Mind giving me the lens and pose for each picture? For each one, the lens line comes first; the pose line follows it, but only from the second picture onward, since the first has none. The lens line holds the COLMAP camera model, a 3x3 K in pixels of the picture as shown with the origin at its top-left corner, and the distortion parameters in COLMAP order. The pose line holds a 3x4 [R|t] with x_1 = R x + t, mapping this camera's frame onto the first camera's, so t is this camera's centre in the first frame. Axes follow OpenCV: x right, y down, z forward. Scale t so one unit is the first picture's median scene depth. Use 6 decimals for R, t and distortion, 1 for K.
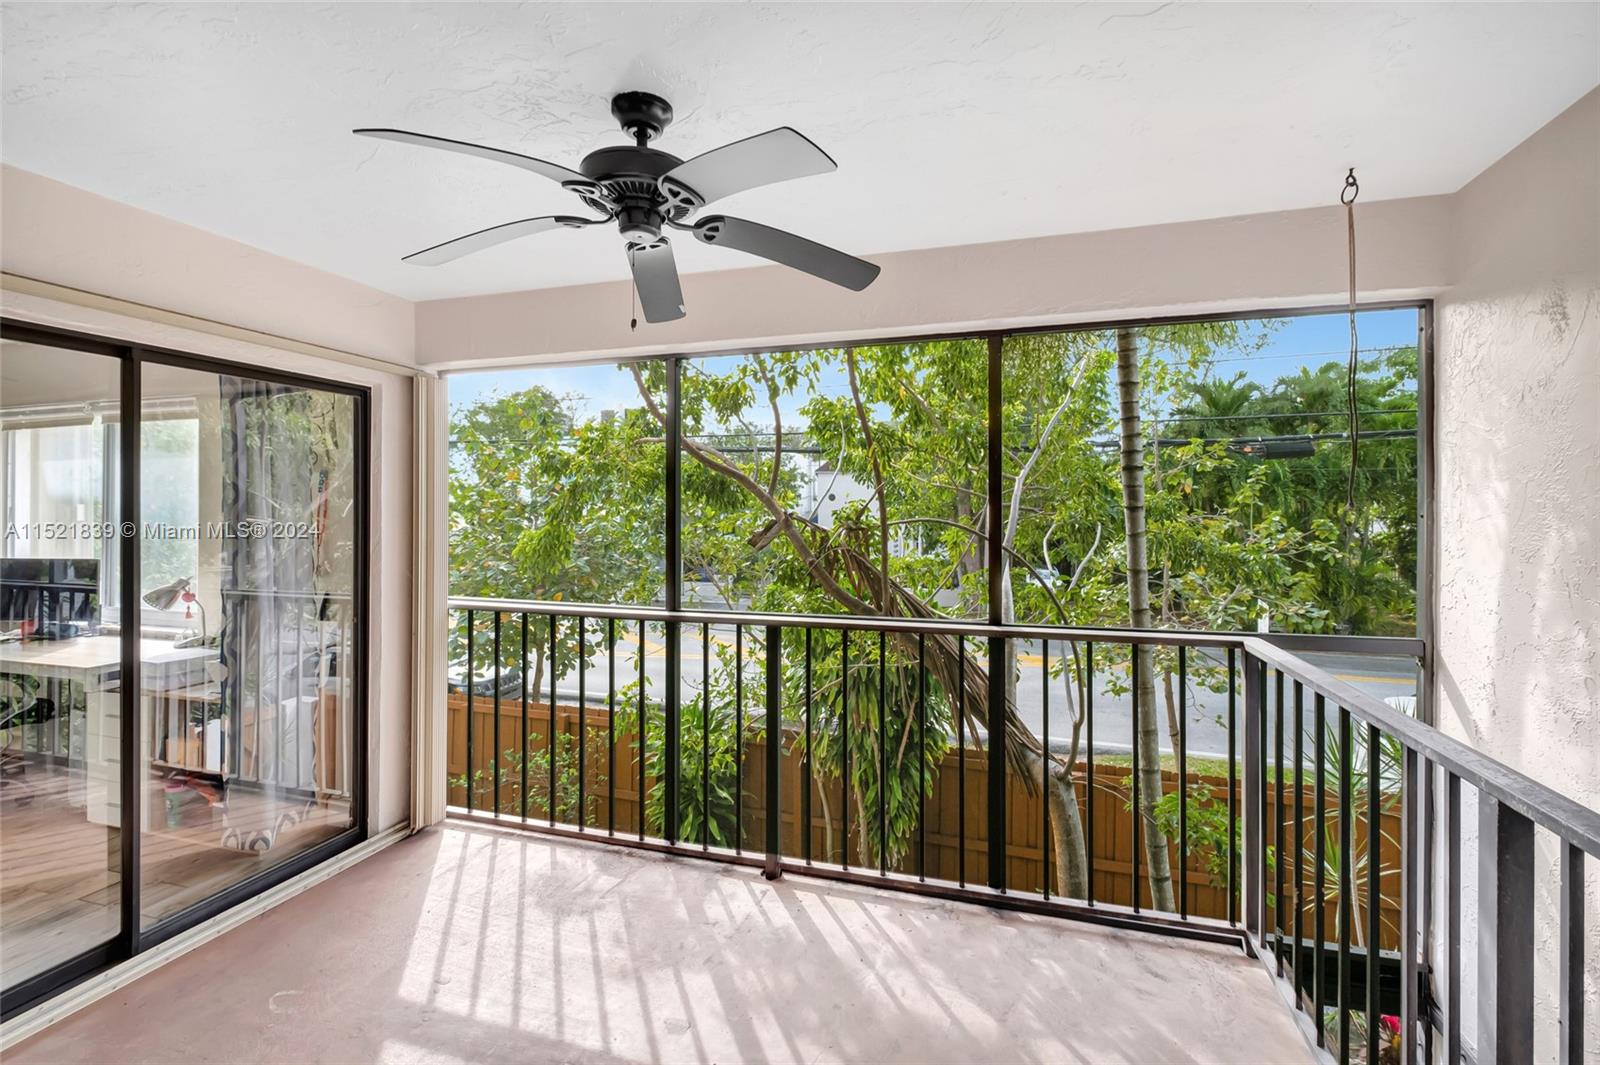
lens RADIAL K [[712.4, 0, 796.8], [0, 712.4, 515.3], [0, 0, 1]] dist [-0.001377, -0.000201]
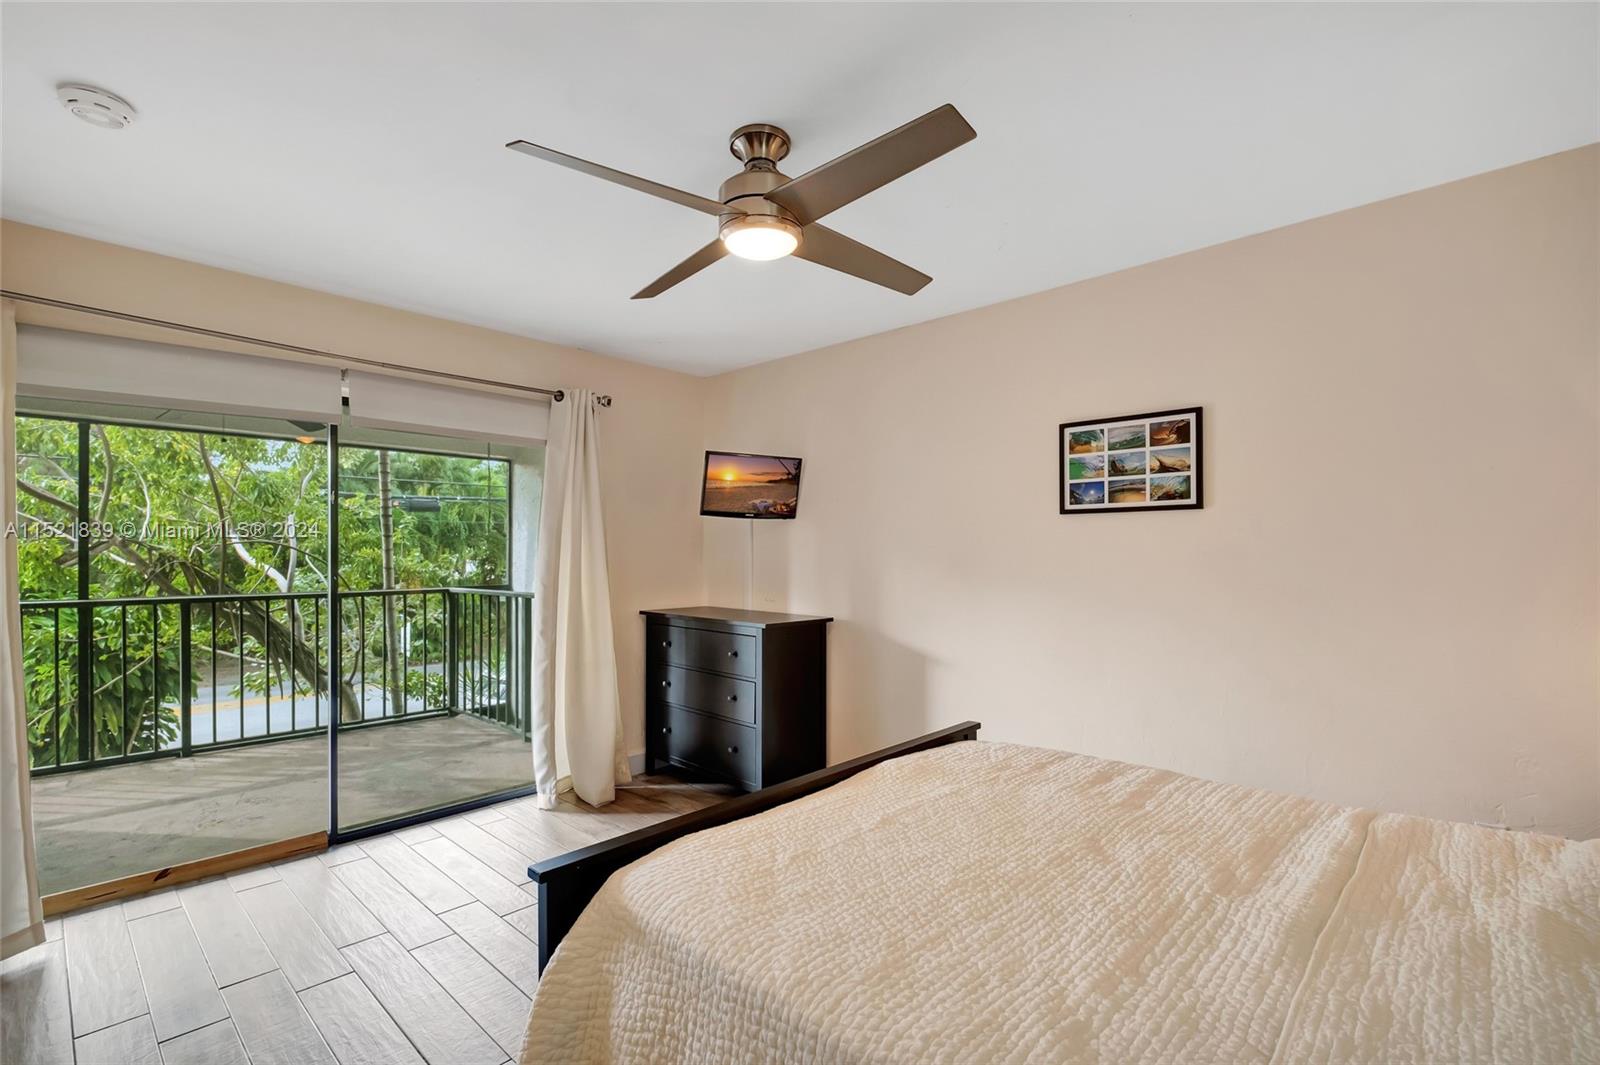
lens RADIAL K [[723.7, 0, 799.2], [0, 723.7, 549.2], [0, 0, 1]] dist [0.001214, -0.000056]
pose [[0.437639, 0.007184, 0.899122, -0.911502], [0.009383, 0.999877, -0.012556, 0.059191], [-0.899102, 0.013932, 0.437518, -0.986427]]
